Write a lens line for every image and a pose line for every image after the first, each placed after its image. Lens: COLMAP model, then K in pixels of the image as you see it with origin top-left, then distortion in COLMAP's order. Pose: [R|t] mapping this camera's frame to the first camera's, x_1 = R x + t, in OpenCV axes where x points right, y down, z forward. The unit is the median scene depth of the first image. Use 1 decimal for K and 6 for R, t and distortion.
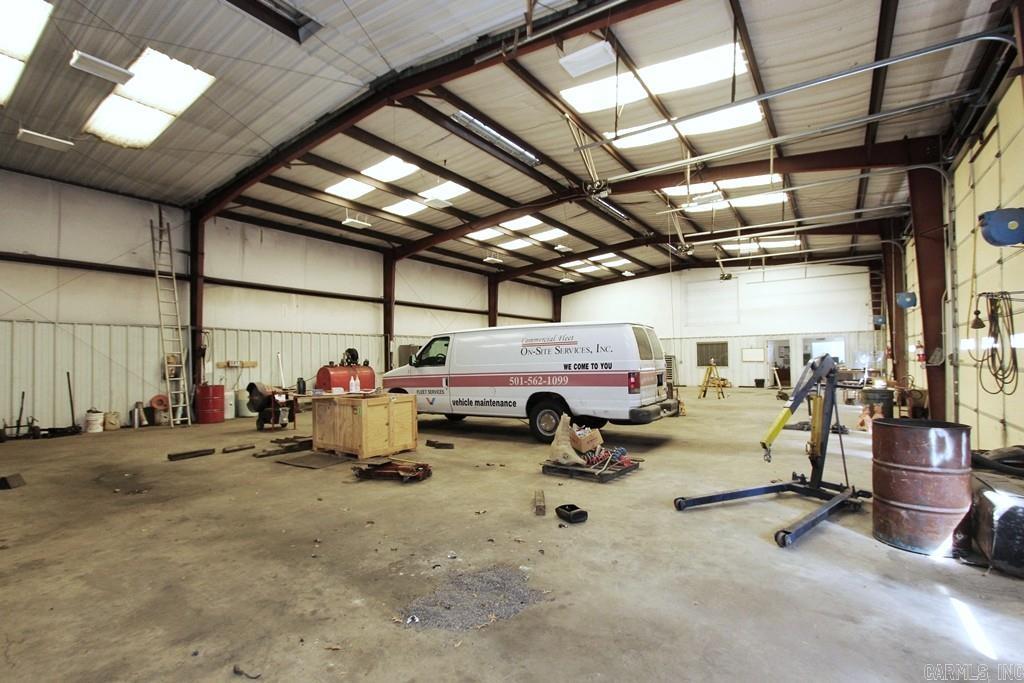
lens RADIAL K [[472.2, 0, 513.2], [0, 472.2, 351.4], [0, 0, 1]] dist [-0.017880, 0.000792]
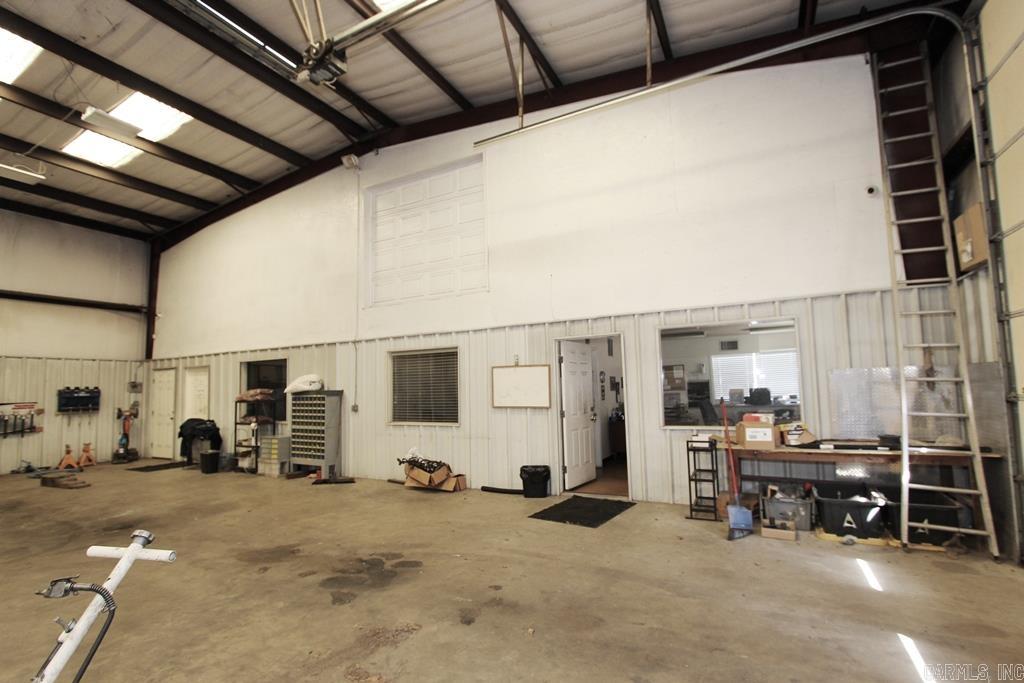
lens RADIAL K [[472.2, 0, 513.2], [0, 472.2, 351.4], [0, 0, 1]] dist [-0.017880, 0.000792]
pose [[0.995002, -0.004093, 0.099768, 0.453085], [0.010418, 0.997962, -0.062953, 0.003621], [-0.099307, 0.063678, 0.993017, 0.654727]]
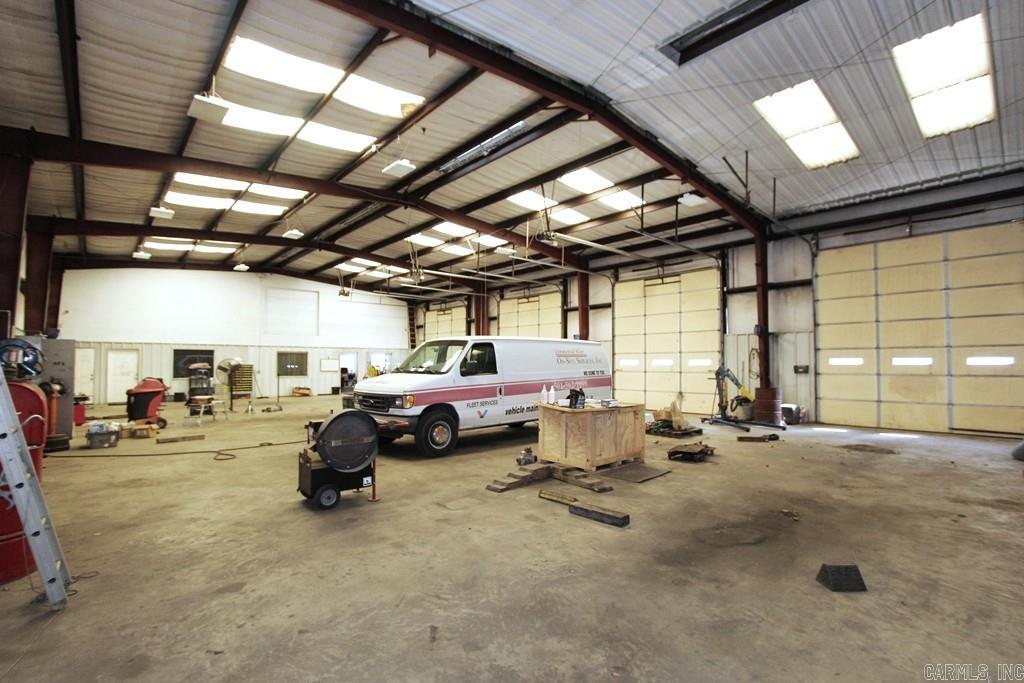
lens RADIAL K [[472.2, 0, 513.2], [0, 472.2, 351.4], [0, 0, 1]] dist [-0.017880, 0.000792]
pose [[0.249250, 0.039777, 0.967622, -0.423207], [-0.017367, 0.999179, -0.036601, 0.007915], [-0.968283, -0.007682, 0.249737, 0.299387]]
